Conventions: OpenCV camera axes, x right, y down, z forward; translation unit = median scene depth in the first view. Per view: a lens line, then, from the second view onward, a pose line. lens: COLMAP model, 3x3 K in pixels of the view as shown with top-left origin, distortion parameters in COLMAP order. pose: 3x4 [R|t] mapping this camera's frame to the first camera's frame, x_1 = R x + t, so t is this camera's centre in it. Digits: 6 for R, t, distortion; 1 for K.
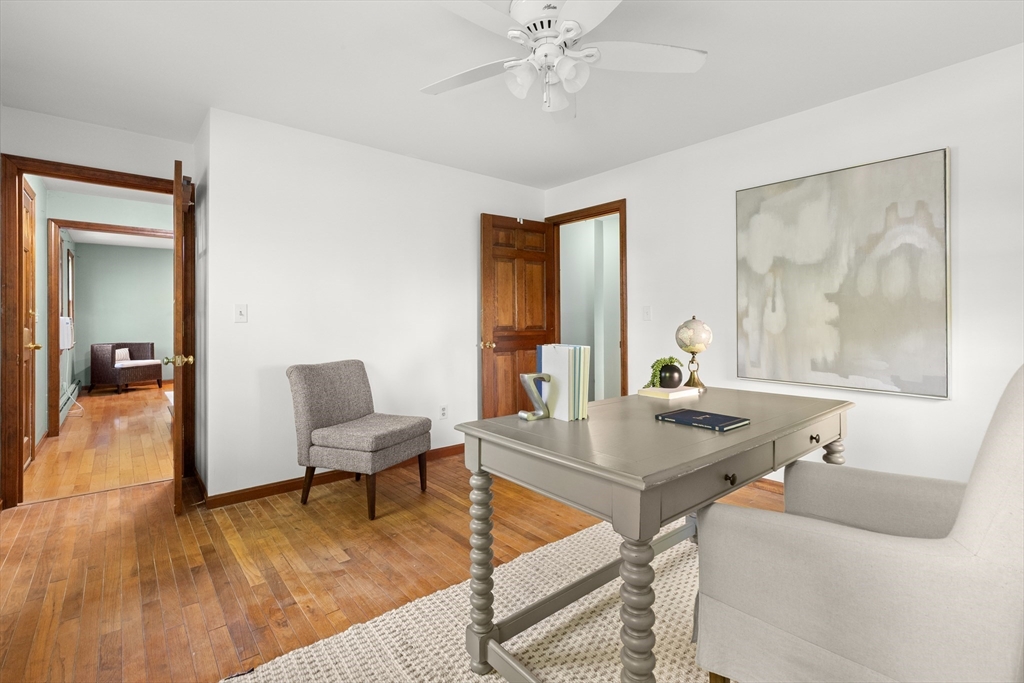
lens RADIAL K [[465.0, 0, 516.6], [0, 465.0, 318.0], [0, 0, 1]] dist [-0.000157, 0.001555]
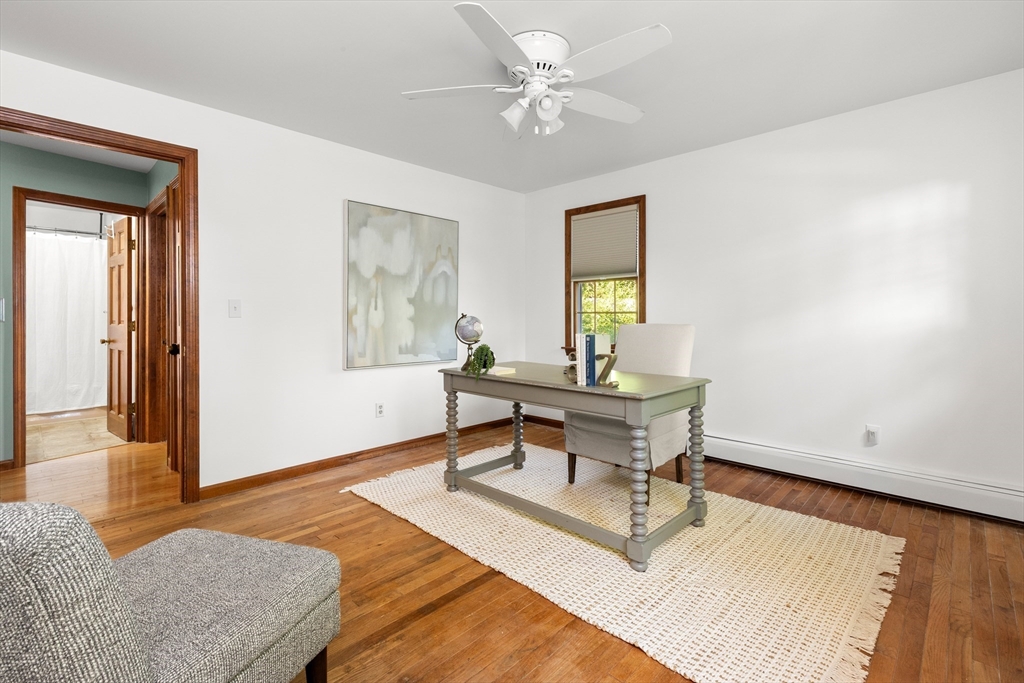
lens RADIAL K [[465.0, 0, 512.3], [0, 465.0, 318.4], [0, 0, 1]] dist [-0.000157, 0.001555]
pose [[-0.083411, 0.000613, 0.996515, -0.734142], [-0.001139, 0.999999, -0.000711, 0.009264], [-0.996515, -0.001194, -0.083411, 0.778124]]
